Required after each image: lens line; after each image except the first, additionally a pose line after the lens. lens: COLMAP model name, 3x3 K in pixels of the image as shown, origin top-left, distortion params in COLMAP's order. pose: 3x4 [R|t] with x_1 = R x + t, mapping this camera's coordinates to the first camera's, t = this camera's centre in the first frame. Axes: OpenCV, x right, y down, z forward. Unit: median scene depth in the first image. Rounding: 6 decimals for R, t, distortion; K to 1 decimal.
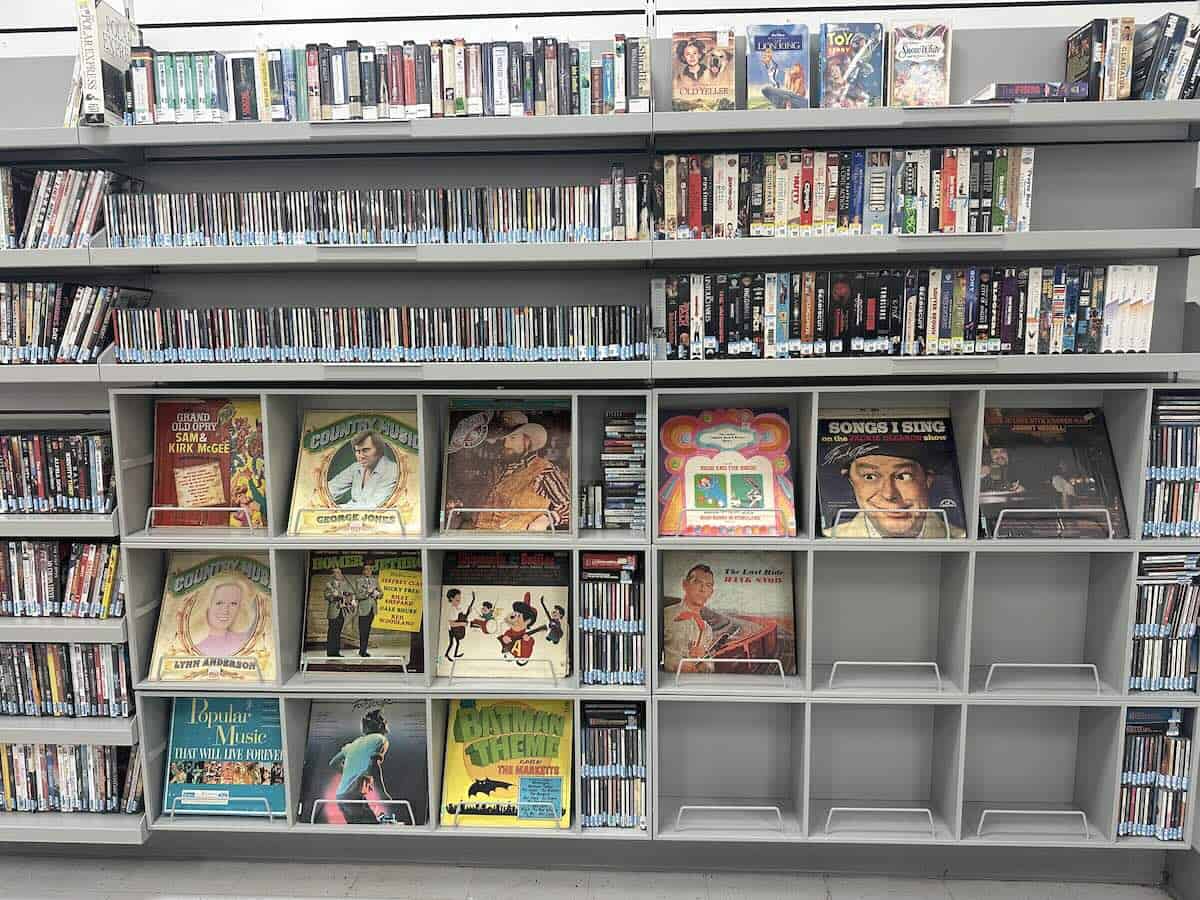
lens RADIAL K [[849.6, 0, 603.9], [0, 849.6, 451.7], [0, 0, 1]] dist [0.013869, -0.001281]
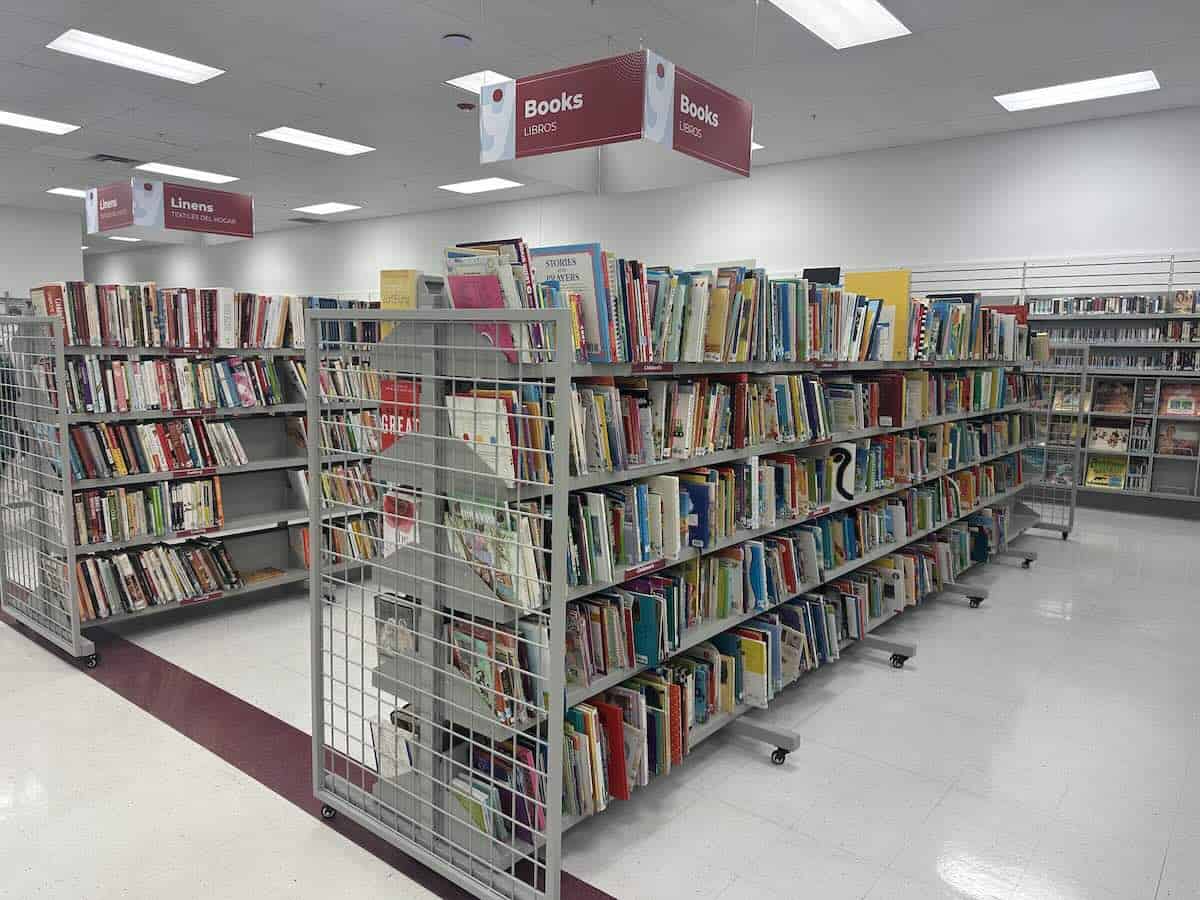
lens RADIAL K [[849.6, 0, 601.6], [0, 849.6, 452.2], [0, 0, 1]] dist [0.013869, -0.001281]
pose [[0.812300, 0.092204, -0.575905, 0.270641], [-0.095112, 0.995148, 0.025173, 0.422018], [0.575432, 0.034328, 0.817129, -3.781278]]
